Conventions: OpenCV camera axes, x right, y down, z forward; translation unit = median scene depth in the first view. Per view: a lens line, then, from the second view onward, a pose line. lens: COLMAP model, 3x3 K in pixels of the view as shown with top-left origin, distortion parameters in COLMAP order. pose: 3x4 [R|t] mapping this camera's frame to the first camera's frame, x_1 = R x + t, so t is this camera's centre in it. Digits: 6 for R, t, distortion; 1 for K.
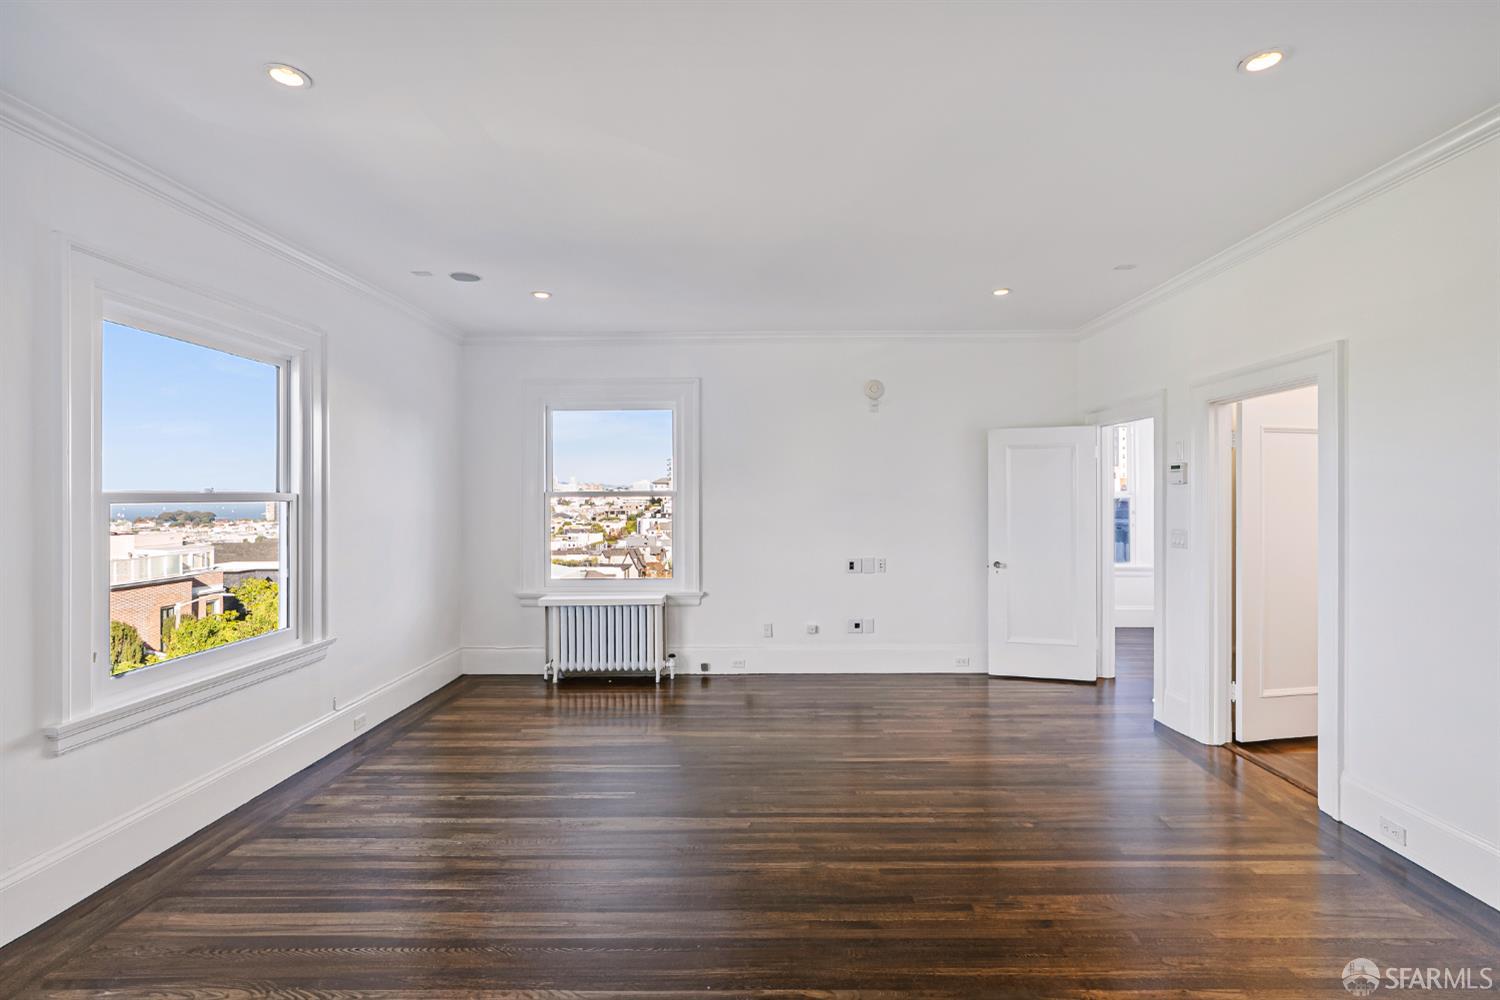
lens RADIAL K [[679.0, 0, 750.0], [0, 679.0, 500.0], [0, 0, 1]] dist [0.000262, 0.000063]
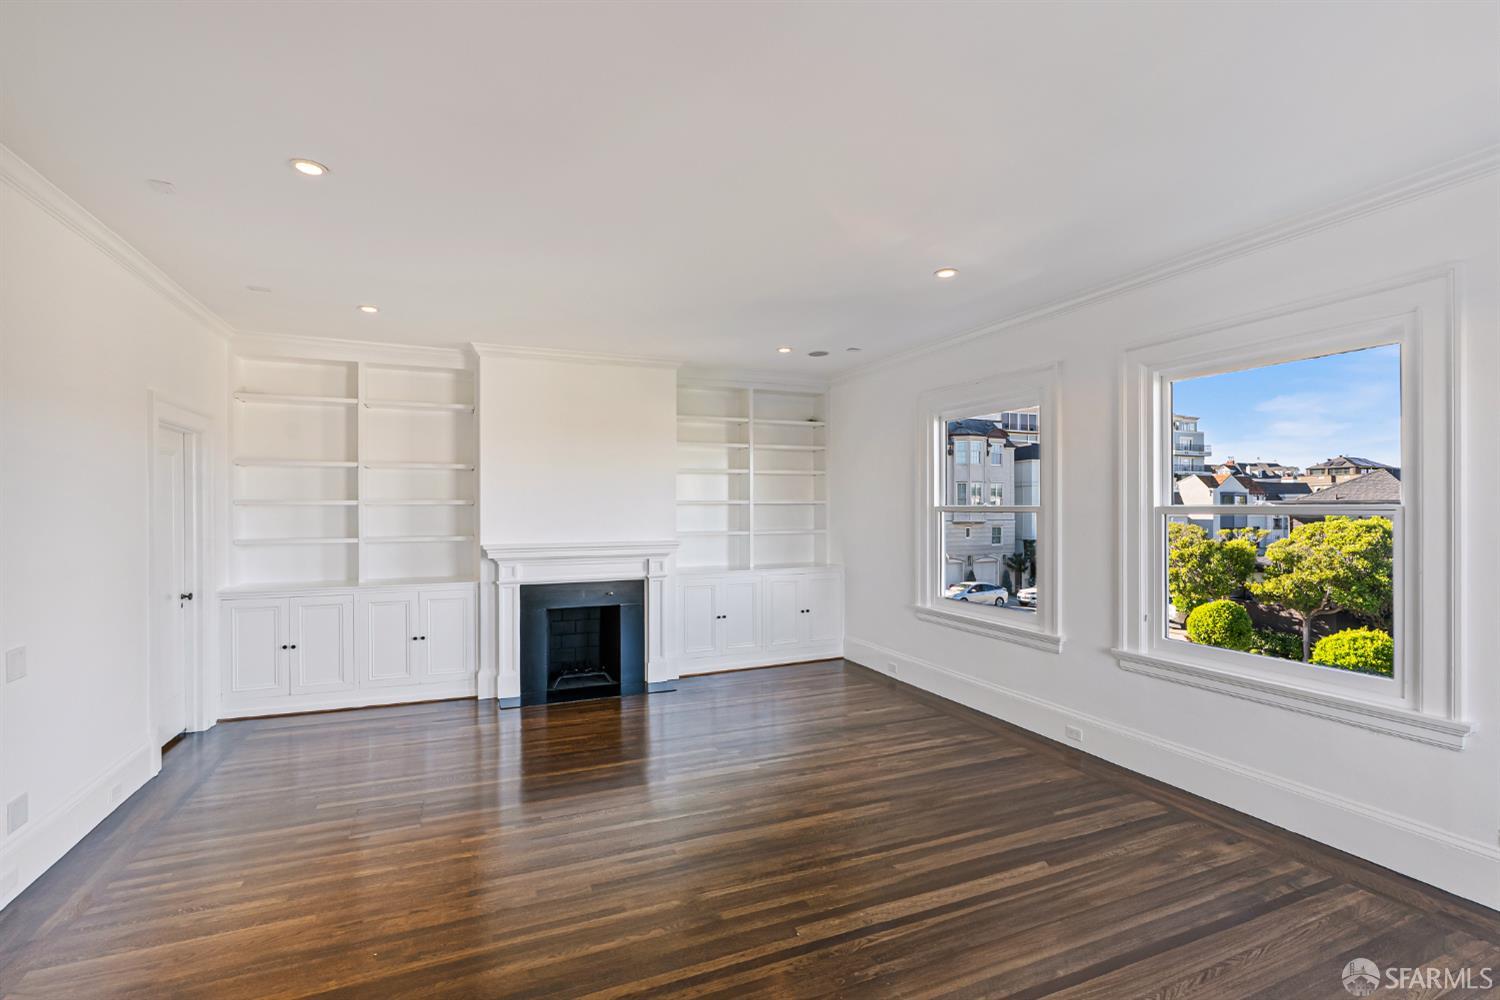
lens RADIAL K [[694.8, 0, 739.9], [0, 694.8, 515.0], [0, 0, 1]] dist [-0.000392, 0.000005]
pose [[-0.916198, 0.005655, -0.400685, 0.373420], [0.002438, 0.999961, 0.008536, -0.005455], [0.400718, 0.006844, -0.916176, 1.694266]]
